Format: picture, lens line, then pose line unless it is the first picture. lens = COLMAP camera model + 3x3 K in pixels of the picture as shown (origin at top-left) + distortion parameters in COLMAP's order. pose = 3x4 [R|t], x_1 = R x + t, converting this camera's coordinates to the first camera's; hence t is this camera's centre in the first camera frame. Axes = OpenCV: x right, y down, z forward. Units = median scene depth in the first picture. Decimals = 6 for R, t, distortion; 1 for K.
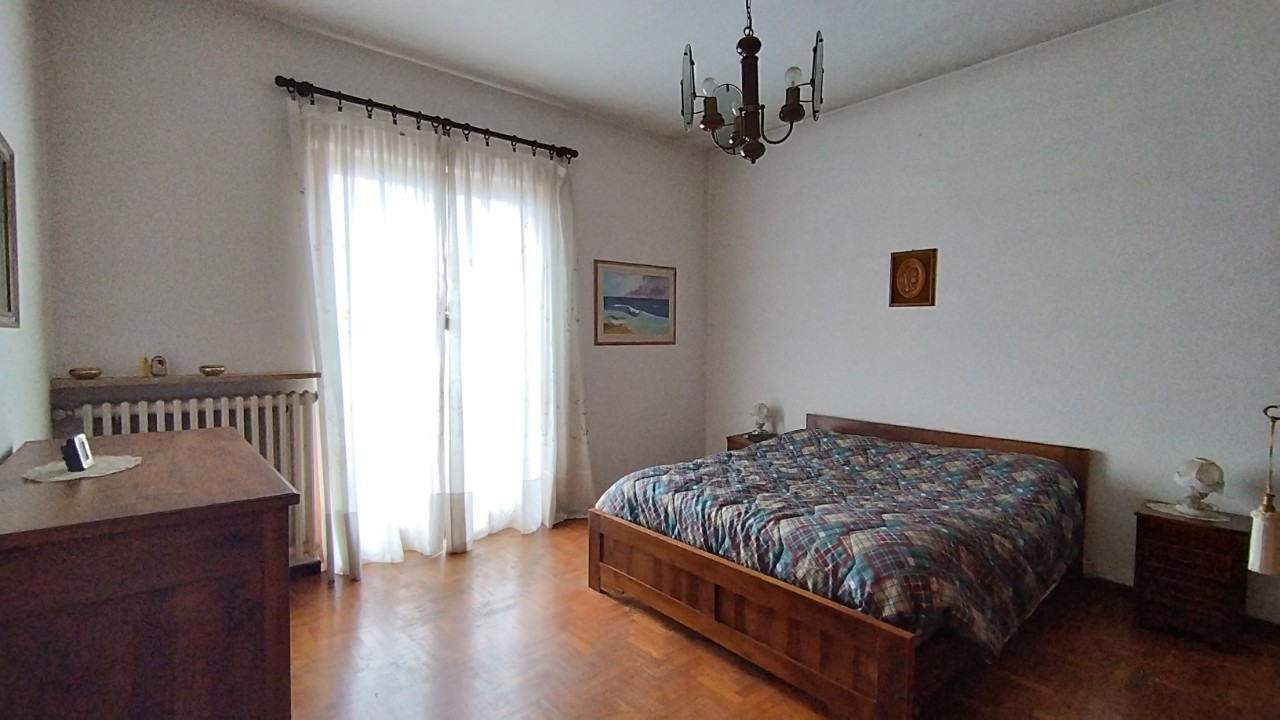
lens RADIAL K [[592.9, 0, 638.5], [0, 592.9, 365.6], [0, 0, 1]] dist [0.008605, 0.000628]
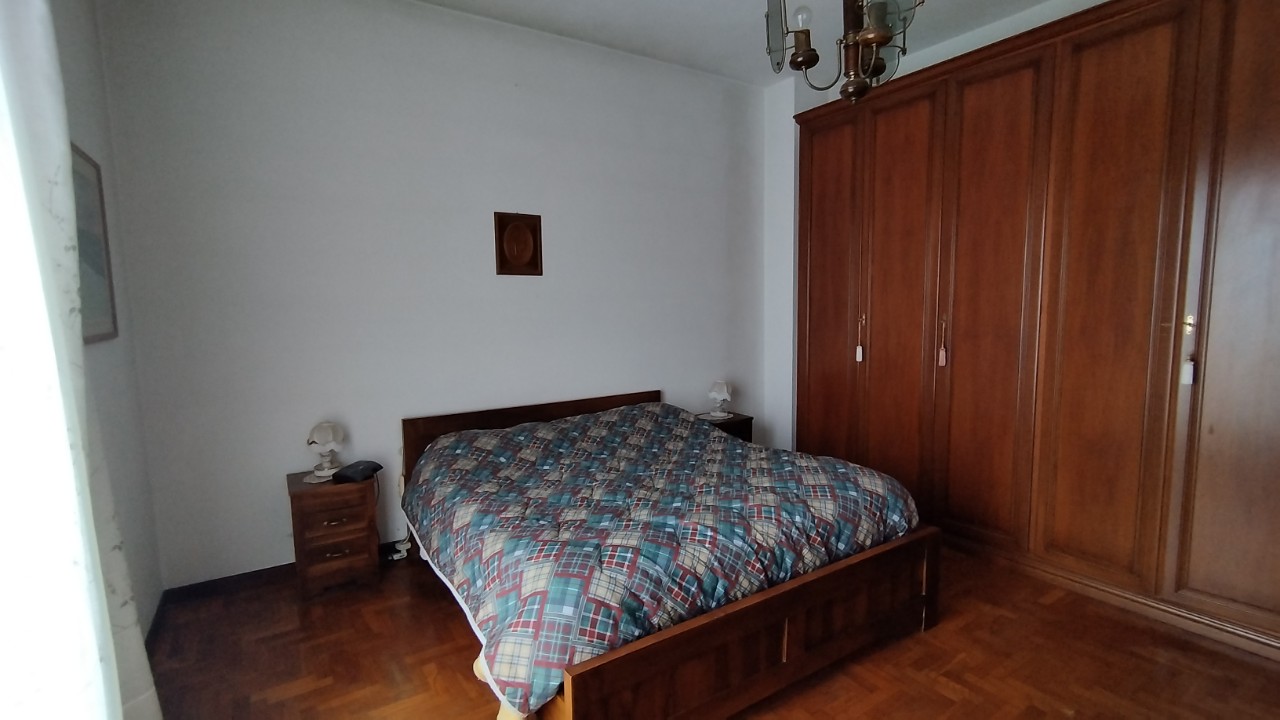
lens RADIAL K [[592.9, 0, 638.9], [0, 592.9, 360.9], [0, 0, 1]] dist [0.008605, 0.000628]
pose [[0.119481, -0.102345, 0.987547, -0.544482], [0.076198, 0.992684, 0.093658, -0.052070], [-0.989908, 0.064059, 0.126405, 0.906941]]
